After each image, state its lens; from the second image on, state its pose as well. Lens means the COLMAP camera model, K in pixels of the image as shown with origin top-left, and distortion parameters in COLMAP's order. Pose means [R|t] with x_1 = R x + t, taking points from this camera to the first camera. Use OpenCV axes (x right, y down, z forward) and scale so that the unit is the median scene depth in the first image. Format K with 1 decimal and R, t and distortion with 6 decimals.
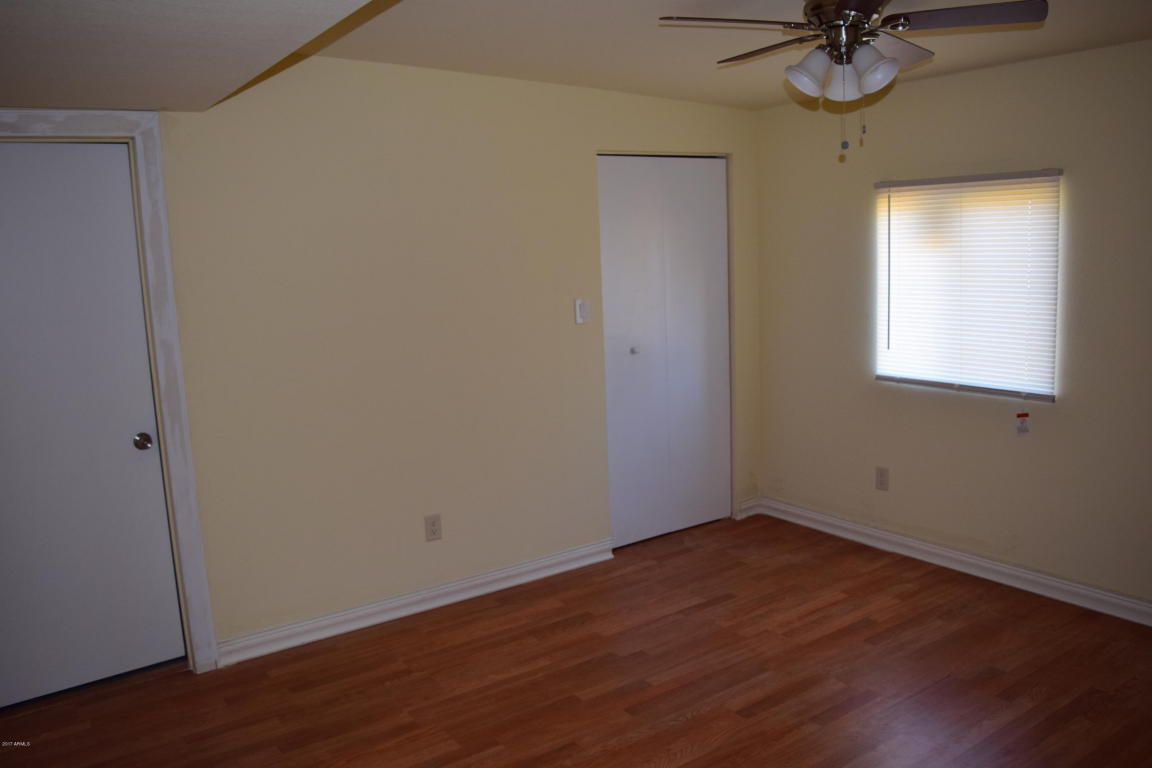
lens RADIAL K [[906.1, 0, 582.6], [0, 906.1, 377.5], [0, 0, 1]] dist [-0.094425, 0.023833]
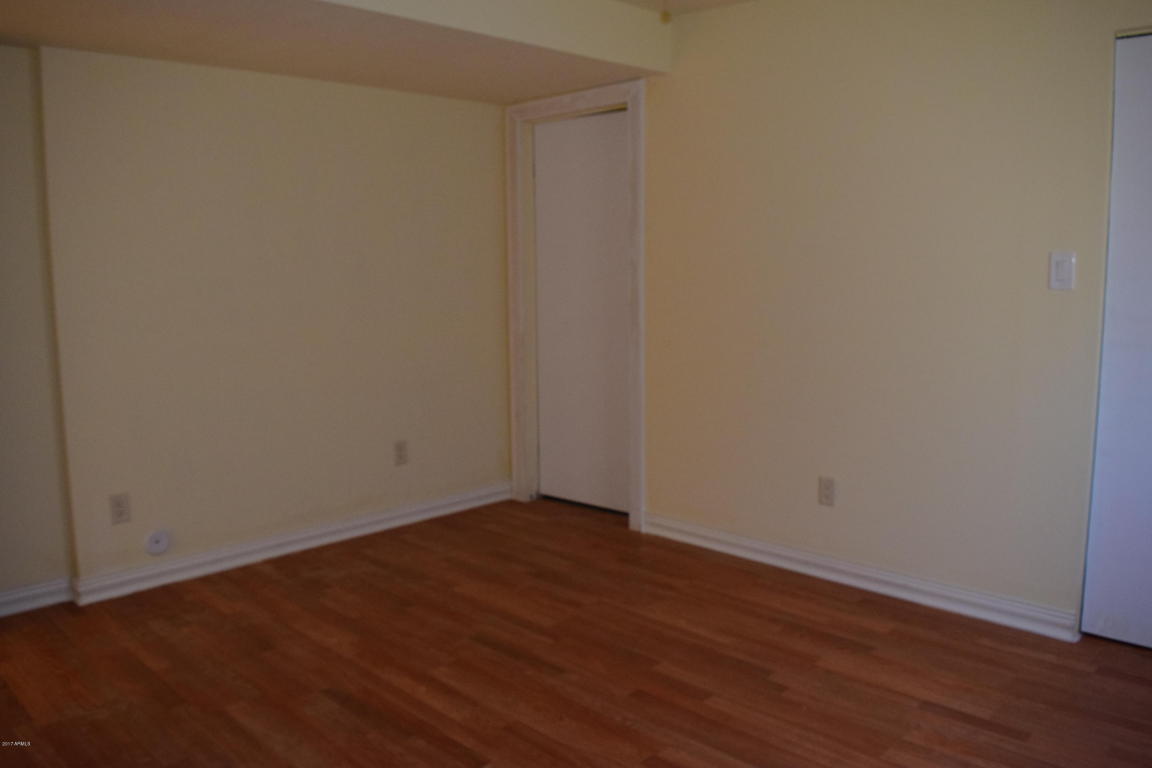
lens RADIAL K [[906.1, 0, 583.2], [0, 906.1, 380.8], [0, 0, 1]] dist [-0.094425, 0.023833]
pose [[0.179095, 0.169238, -0.969166, 0.725502], [-0.139651, 0.979492, 0.145235, -0.046190], [0.973870, 0.109334, 0.199057, 0.623029]]
